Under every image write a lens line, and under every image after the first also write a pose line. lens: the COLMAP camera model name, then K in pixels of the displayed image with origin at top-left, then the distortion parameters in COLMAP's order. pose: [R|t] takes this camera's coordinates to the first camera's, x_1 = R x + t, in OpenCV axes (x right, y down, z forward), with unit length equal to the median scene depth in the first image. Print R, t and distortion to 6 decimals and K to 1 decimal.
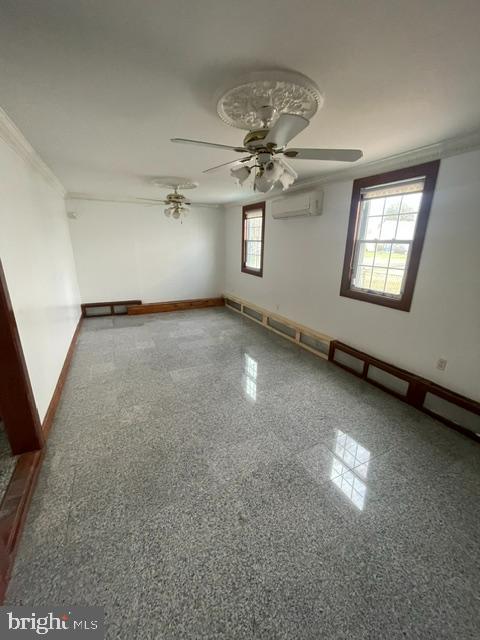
lens RADIAL K [[255.2, 0, 240.0], [0, 255.2, 320.0], [0, 0, 1]] dist [0.001475, 0.000174]
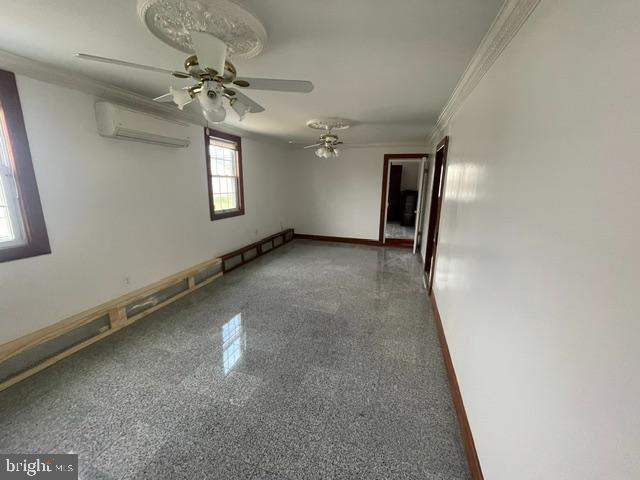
lens RADIAL K [[255.2, 0, 320.0], [0, 255.2, 240.0], [0, 0, 1]] dist [0.001475, 0.000174]
pose [[-0.724840, -0.191253, 0.661837, -0.826080], [0.156335, 0.889965, 0.428393, -0.475869], [-0.670944, 0.413985, -0.615183, 1.524737]]
